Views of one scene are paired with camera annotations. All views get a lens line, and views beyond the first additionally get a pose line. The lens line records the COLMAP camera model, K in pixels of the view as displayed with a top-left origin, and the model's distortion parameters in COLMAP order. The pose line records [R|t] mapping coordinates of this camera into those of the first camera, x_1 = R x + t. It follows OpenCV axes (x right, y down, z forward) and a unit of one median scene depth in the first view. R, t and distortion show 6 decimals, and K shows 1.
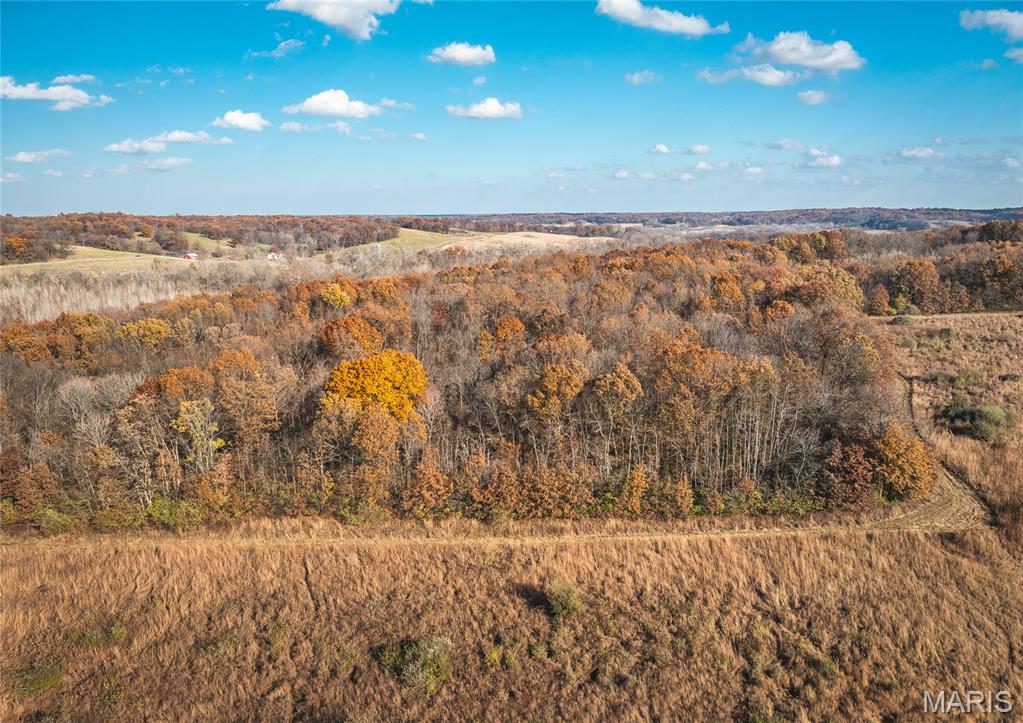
lens RADIAL K [[727.6, 0, 508.8], [0, 727.6, 362.3], [0, 0, 1]] dist [-0.044973, 0.009198]
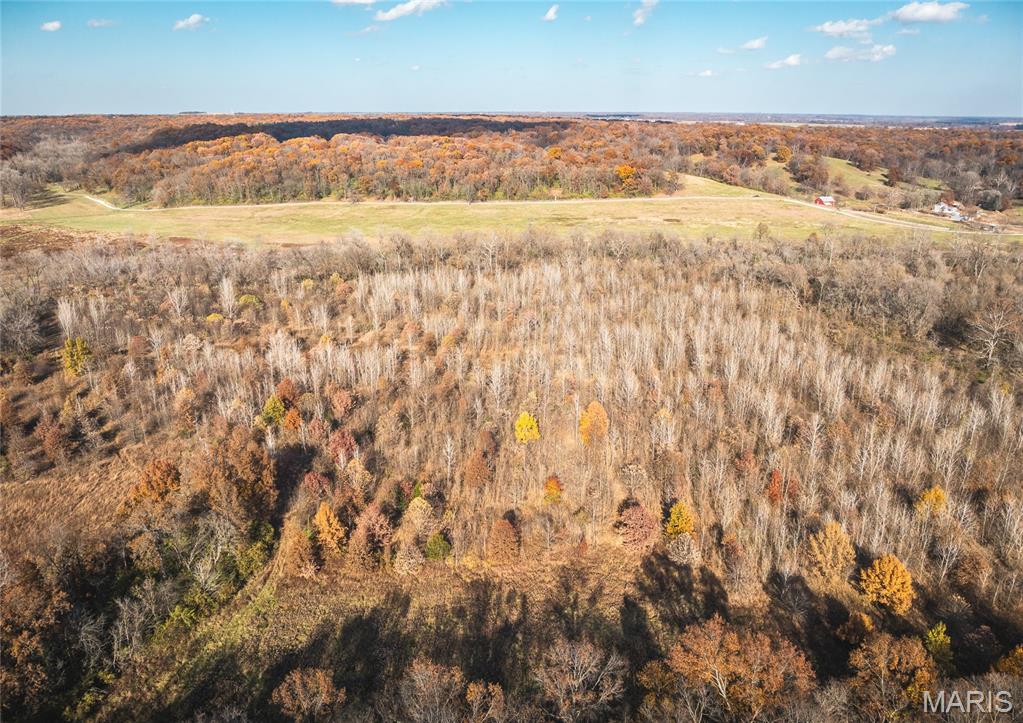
lens RADIAL K [[727.6, 0, 510.5], [0, 727.6, 370.4], [0, 0, 1]] dist [-0.044973, 0.009198]
pose [[0.674907, 0.249910, -0.694295, -0.086455], [-0.149046, 0.967679, 0.203429, -0.068754], [0.722693, -0.033814, 0.690341, 0.212368]]
